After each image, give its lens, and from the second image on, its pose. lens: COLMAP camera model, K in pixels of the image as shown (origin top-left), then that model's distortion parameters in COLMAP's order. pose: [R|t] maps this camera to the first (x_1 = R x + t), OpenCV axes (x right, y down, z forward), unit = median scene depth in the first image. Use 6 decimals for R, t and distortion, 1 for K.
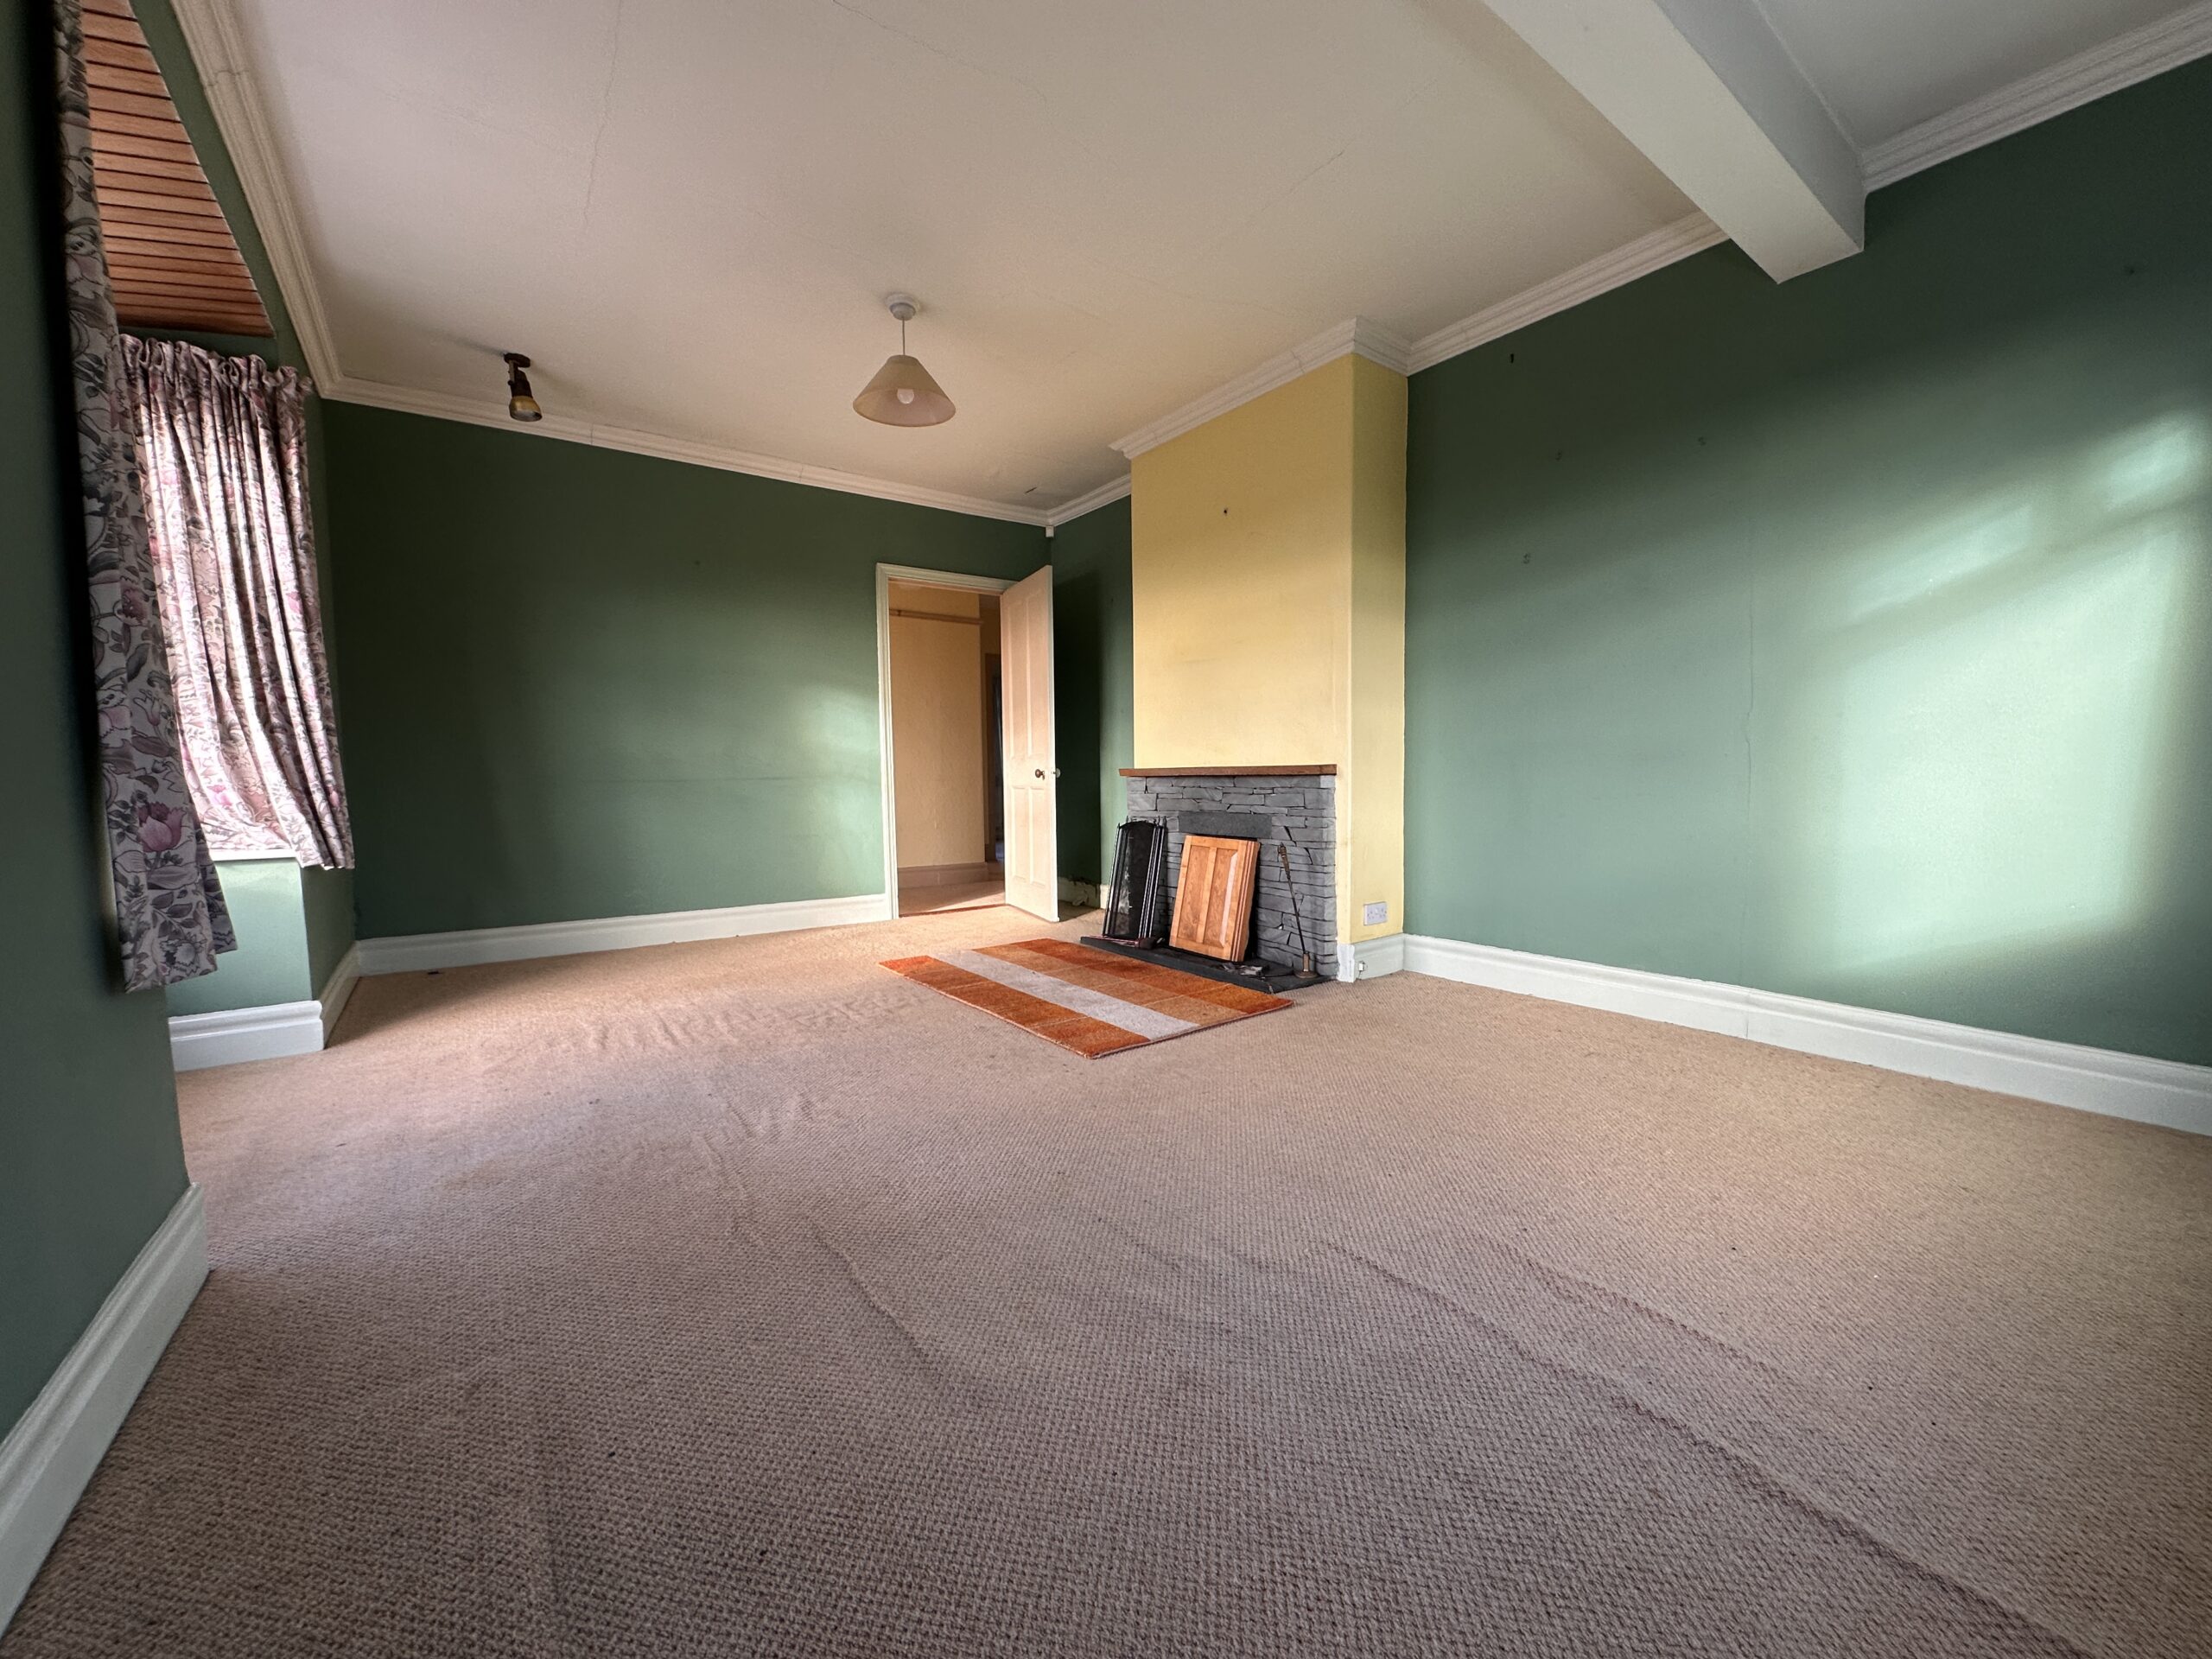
lens RADIAL K [[878.3, 0, 1104.2], [0, 878.3, 829.5], [0, 0, 1]] dist [0.001385, 0.000032]
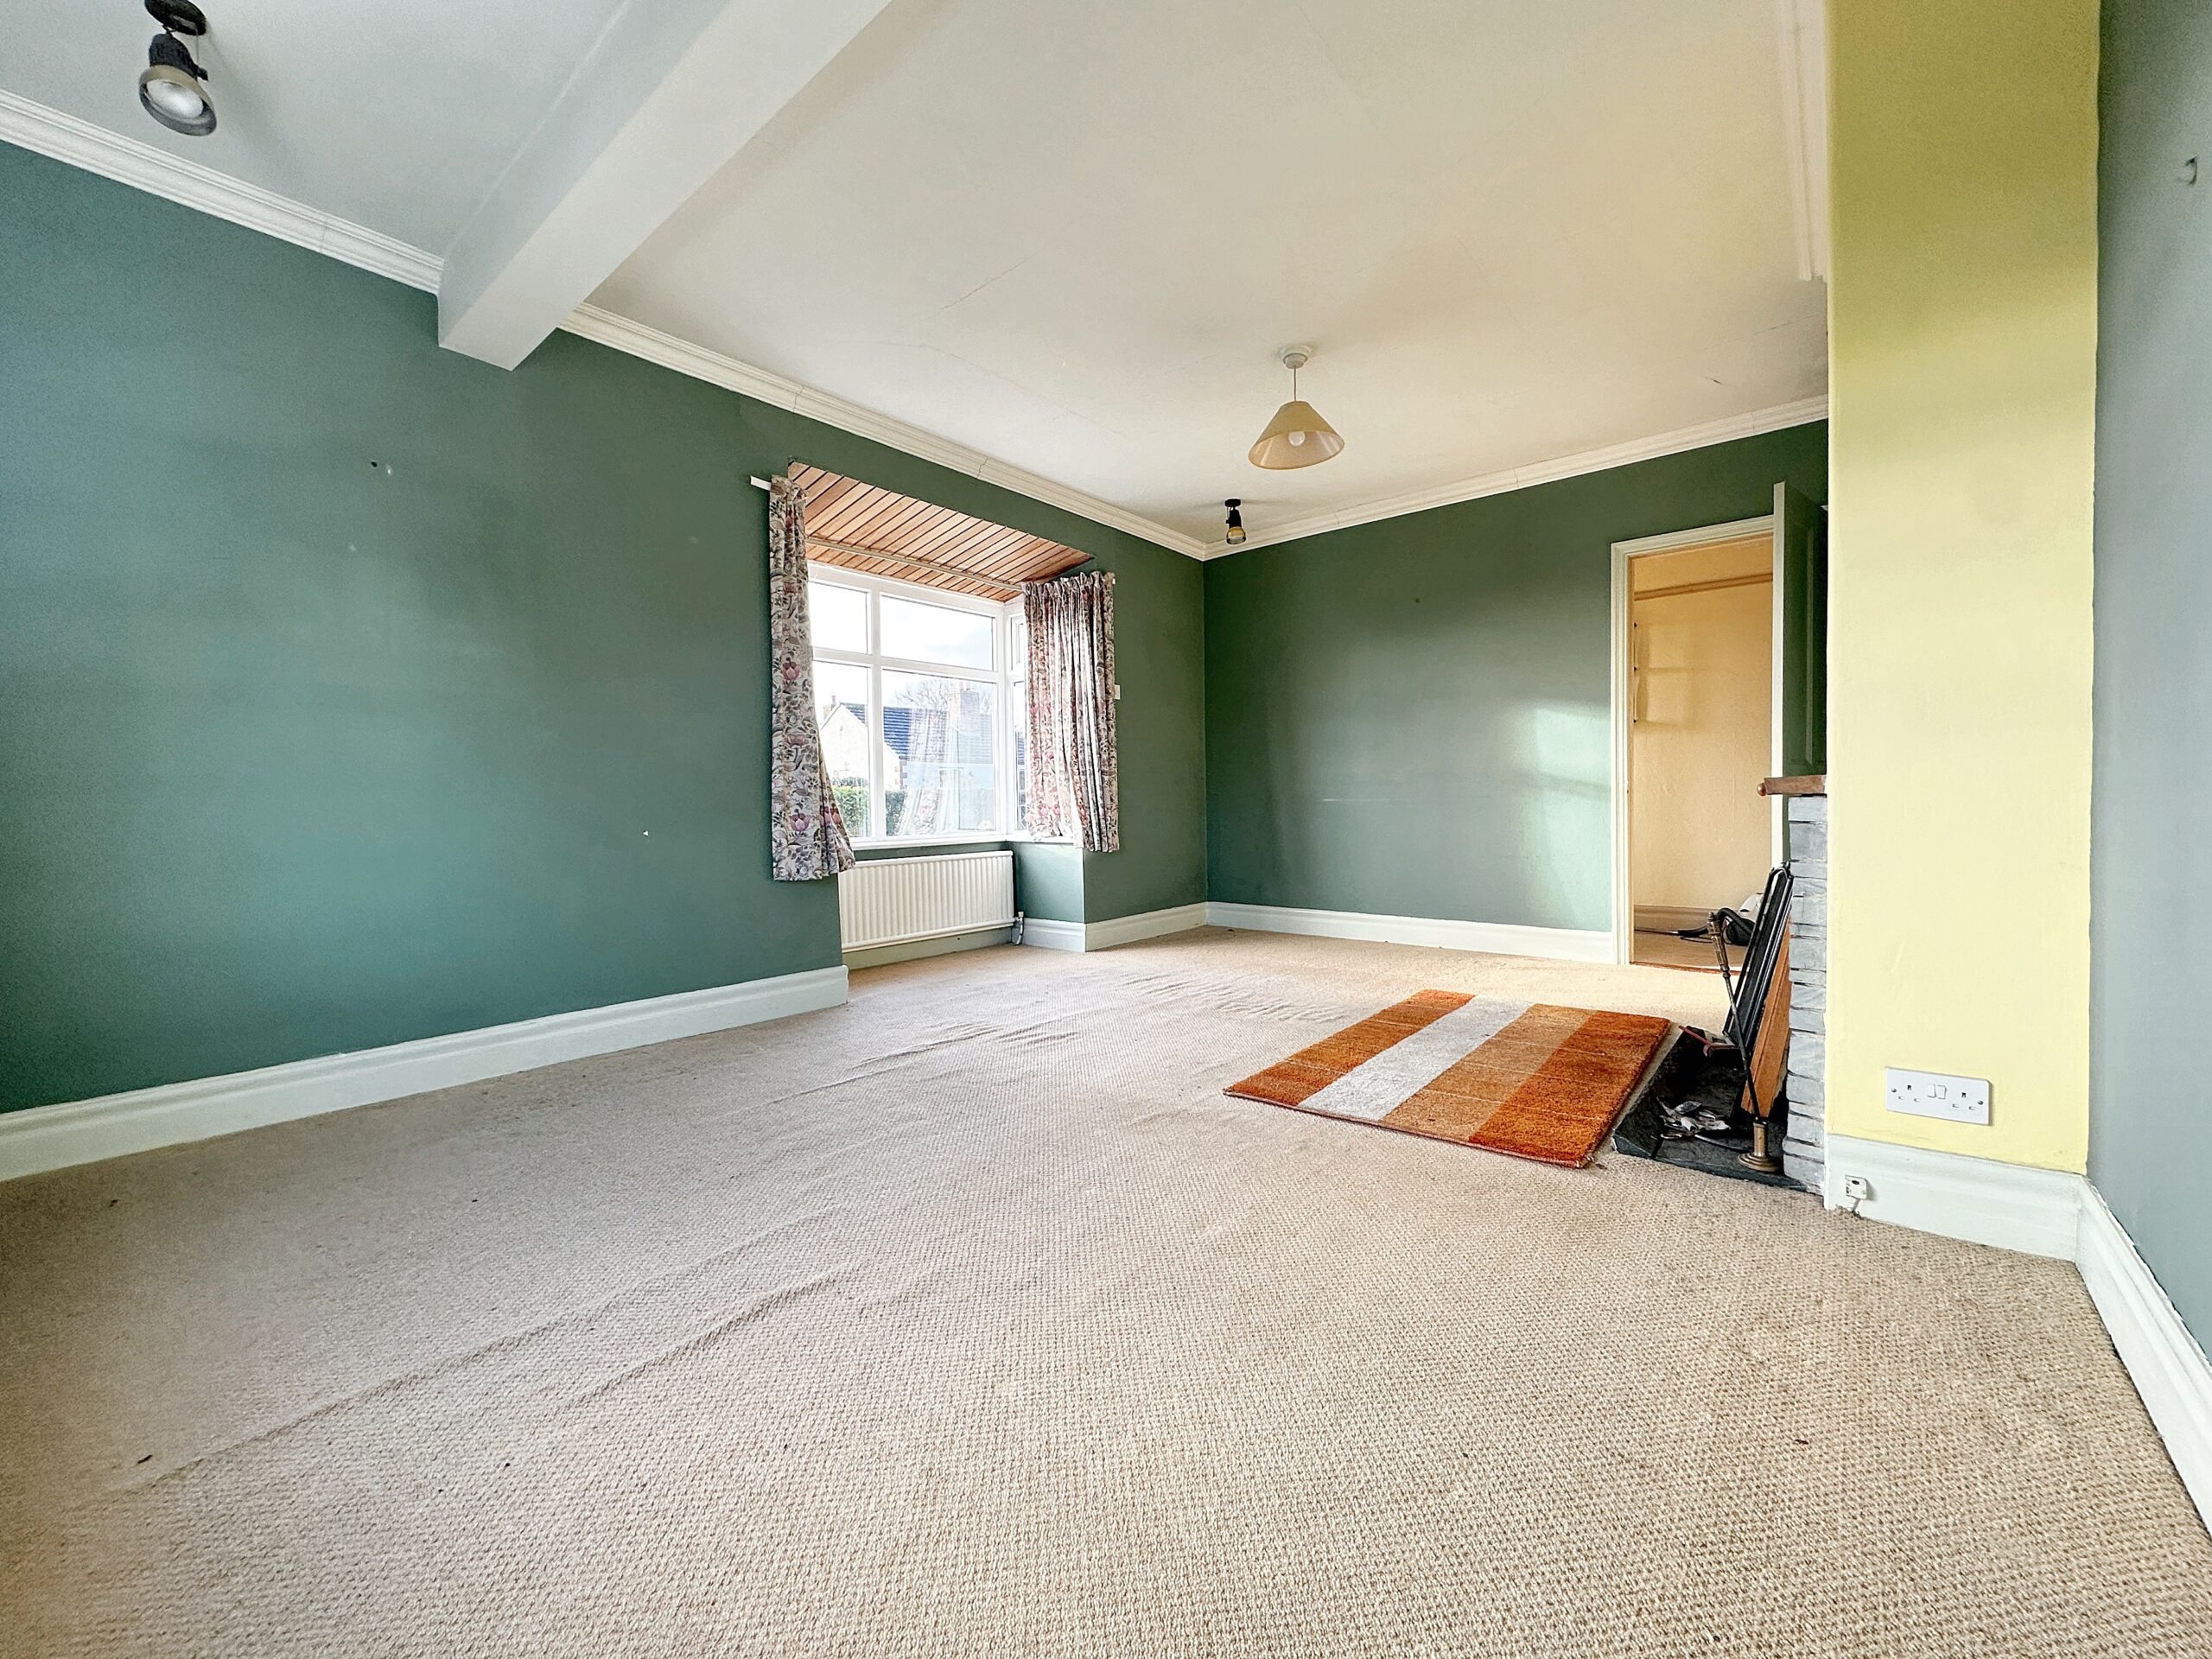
lens RADIAL K [[878.3, 0, 1095.4], [0, 878.3, 829.8], [0, 0, 1]] dist [0.001385, 0.000032]
pose [[0.242741, 0.039552, -0.969285, 0.713742], [-0.049011, 0.998393, 0.028465, -0.041028], [0.968852, 0.040596, 0.244289, 0.495803]]
